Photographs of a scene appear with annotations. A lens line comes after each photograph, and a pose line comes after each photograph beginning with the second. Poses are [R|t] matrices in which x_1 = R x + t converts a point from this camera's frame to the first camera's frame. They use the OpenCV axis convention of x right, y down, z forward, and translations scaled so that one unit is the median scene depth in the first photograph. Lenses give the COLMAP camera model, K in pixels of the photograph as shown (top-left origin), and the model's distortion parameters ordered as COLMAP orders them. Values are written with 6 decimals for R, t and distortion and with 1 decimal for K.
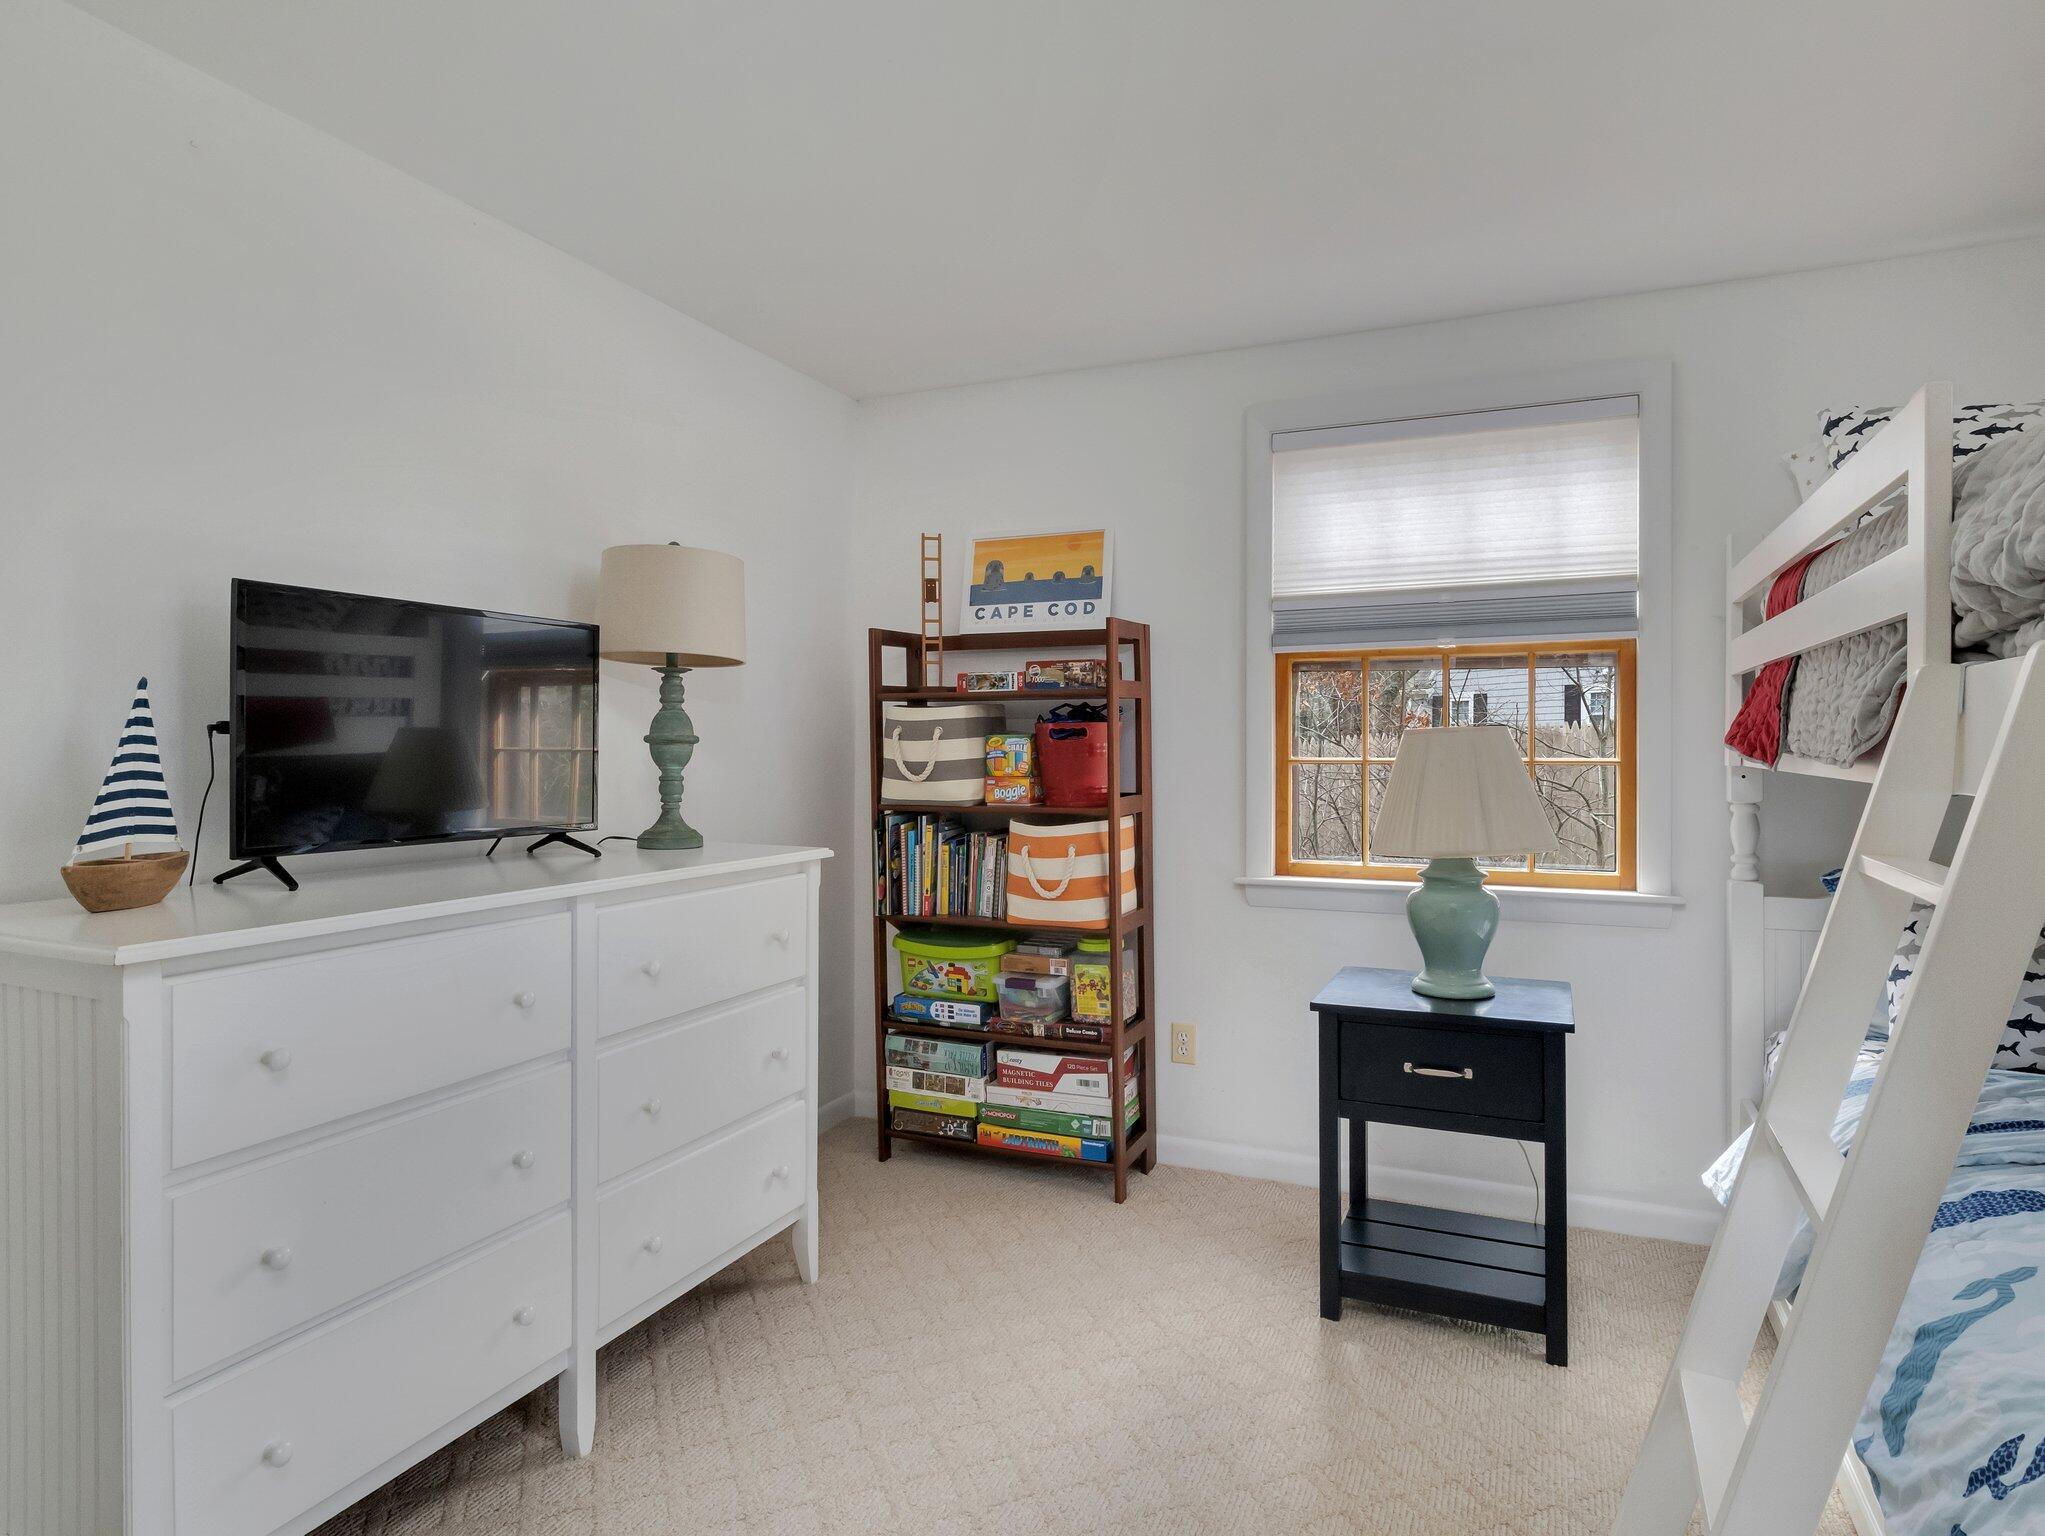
lens RADIAL K [[1164.7, 0, 1022.4], [0, 1164.7, 754.3], [0, 0, 1]] dist [-0.030474, 0.017376]
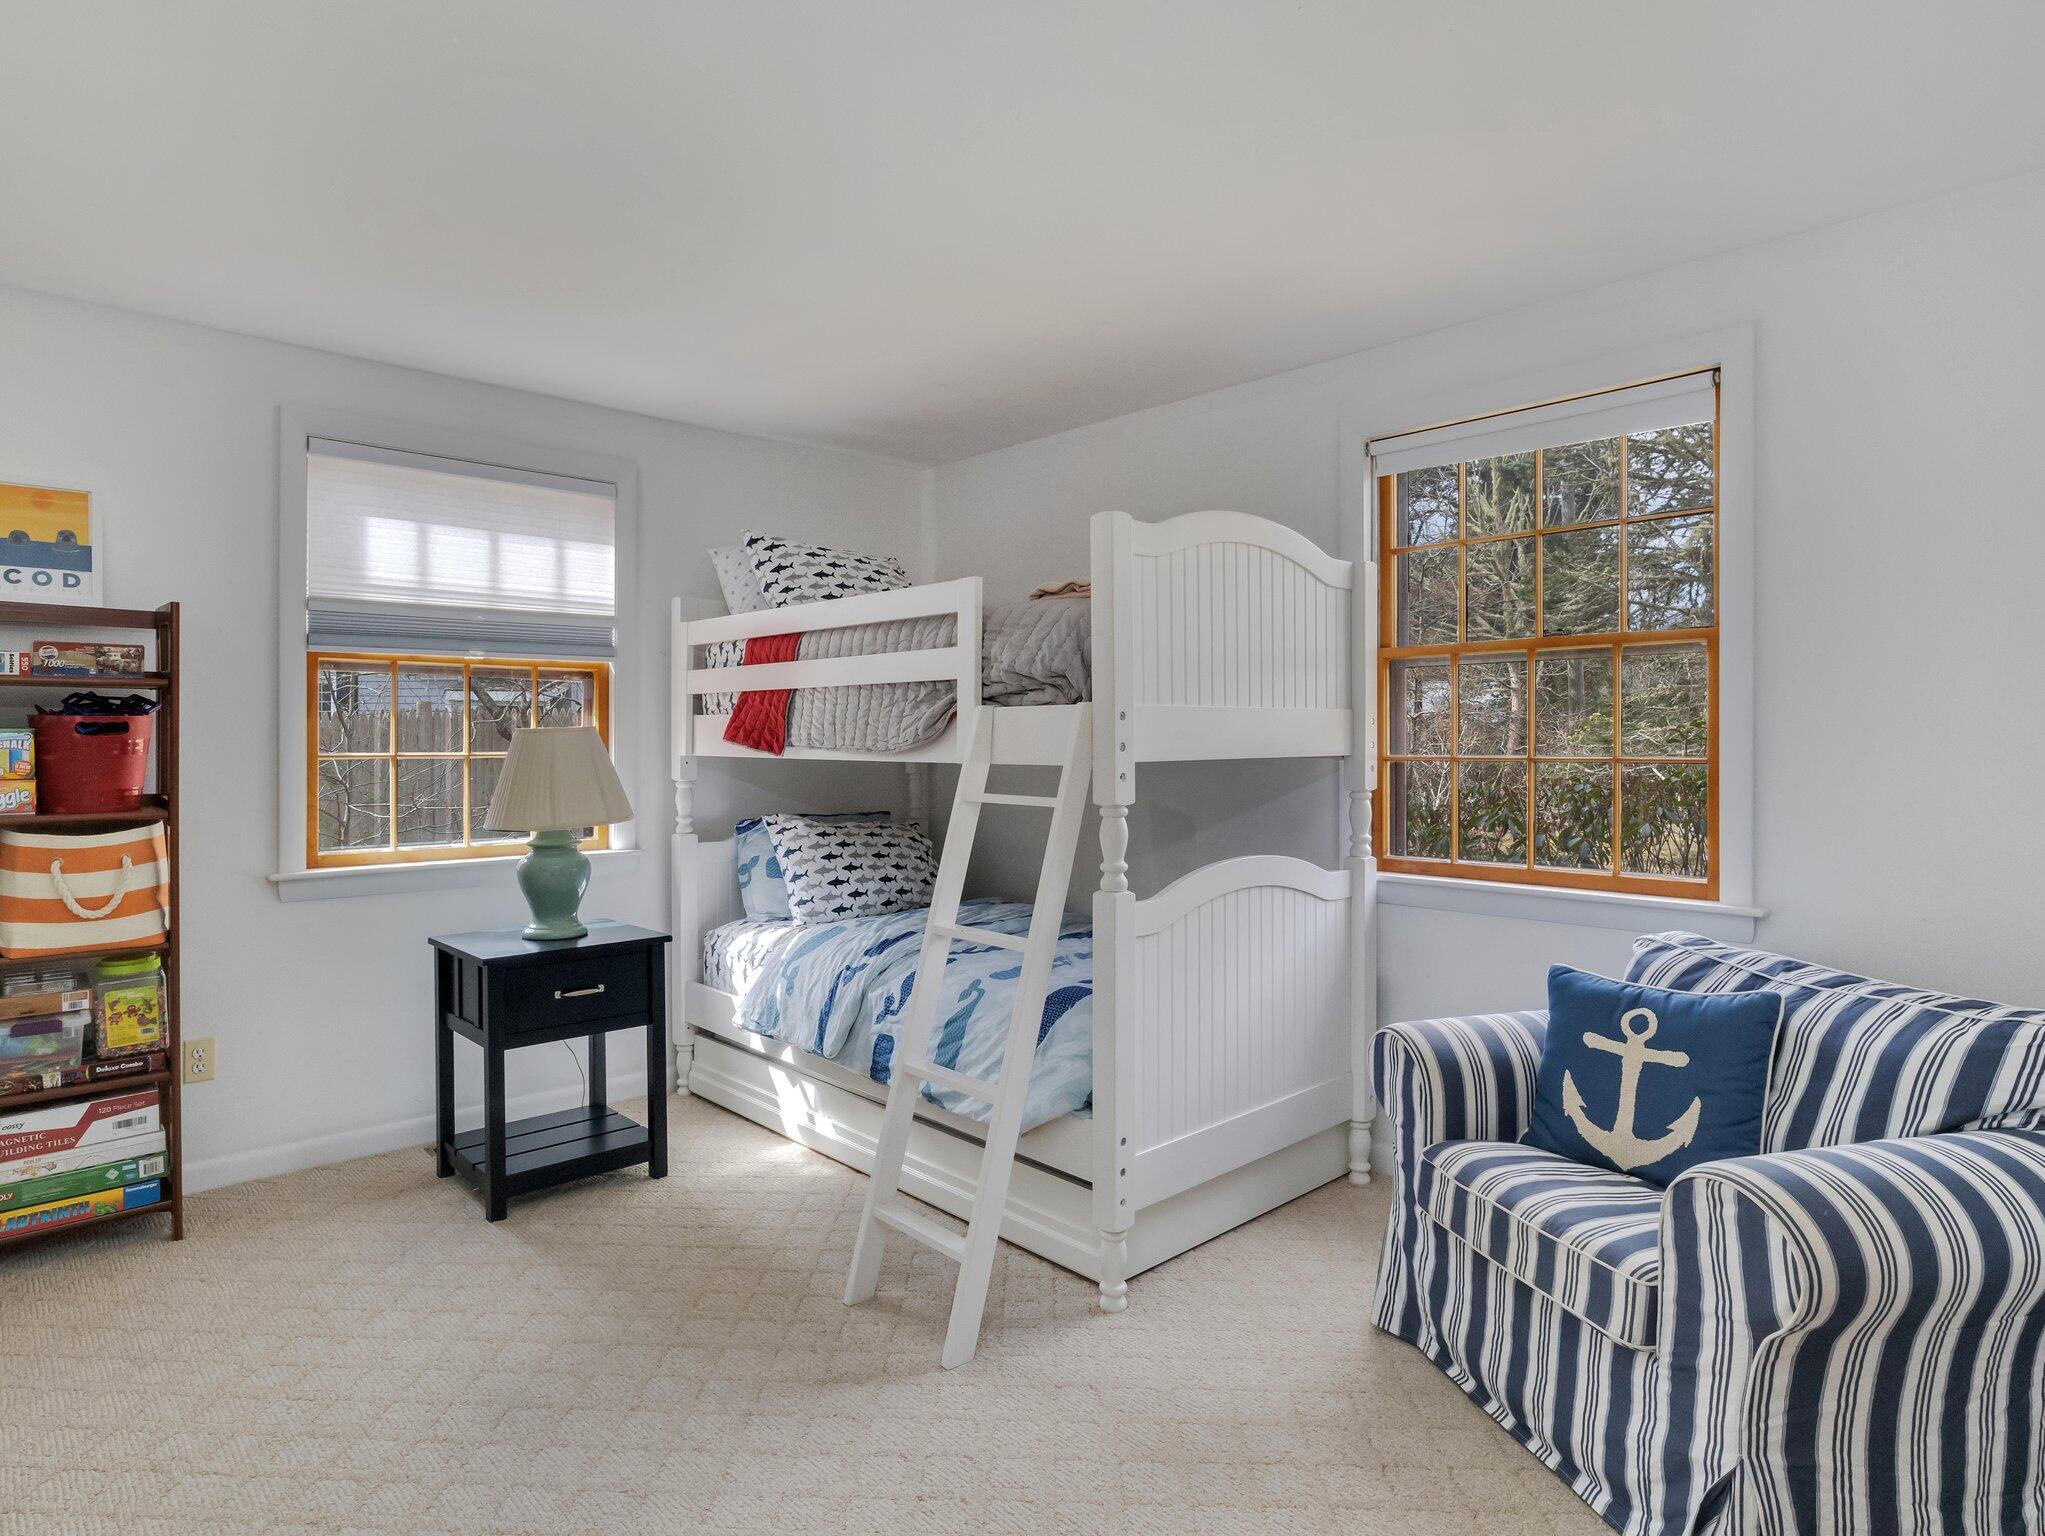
lens RADIAL K [[1150.1, 0, 1022.5], [0, 1150.1, 768.0], [0, 0, 1]] dist [0.002061, -0.000272]
pose [[0.381349, -0.020428, 0.924205, -0.489463], [0.006752, 0.999791, 0.019313, 0.000129], [-0.924407, -0.001125, 0.381407, 0.034406]]
